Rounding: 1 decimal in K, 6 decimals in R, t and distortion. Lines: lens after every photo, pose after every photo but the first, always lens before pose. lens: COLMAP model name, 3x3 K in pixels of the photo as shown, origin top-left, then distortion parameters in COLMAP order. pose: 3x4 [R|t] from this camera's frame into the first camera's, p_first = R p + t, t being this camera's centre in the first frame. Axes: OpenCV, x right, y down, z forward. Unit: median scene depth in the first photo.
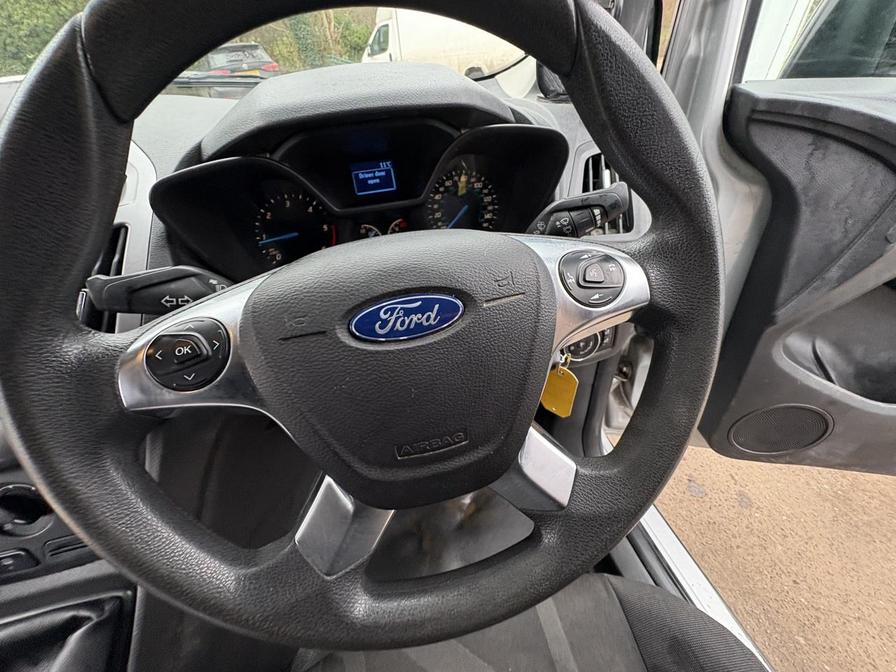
lens RADIAL K [[356.8, 0, 452.1], [0, 356.8, 332.2], [0, 0, 1]] dist [-0.000374, 0.000668]
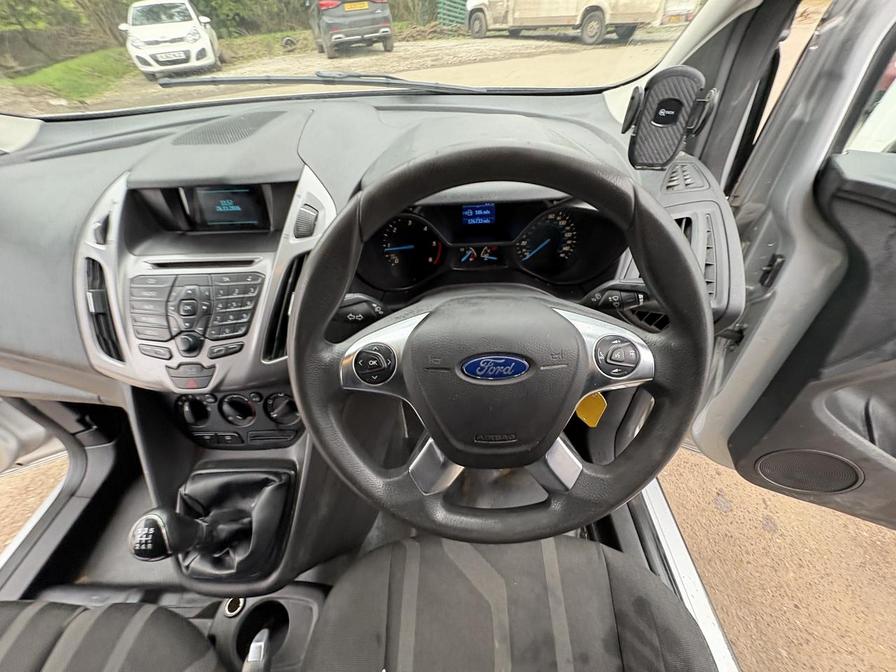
lens RADIAL K [[356.8, 0, 453.8], [0, 356.8, 332.4], [0, 0, 1]] dist [-0.000374, 0.000668]
pose [[0.972209, 0.177903, -0.152184, -0.034489], [-0.158705, 0.978699, 0.130231, -0.158514], [0.172111, -0.102459, 0.979735, -0.282167]]
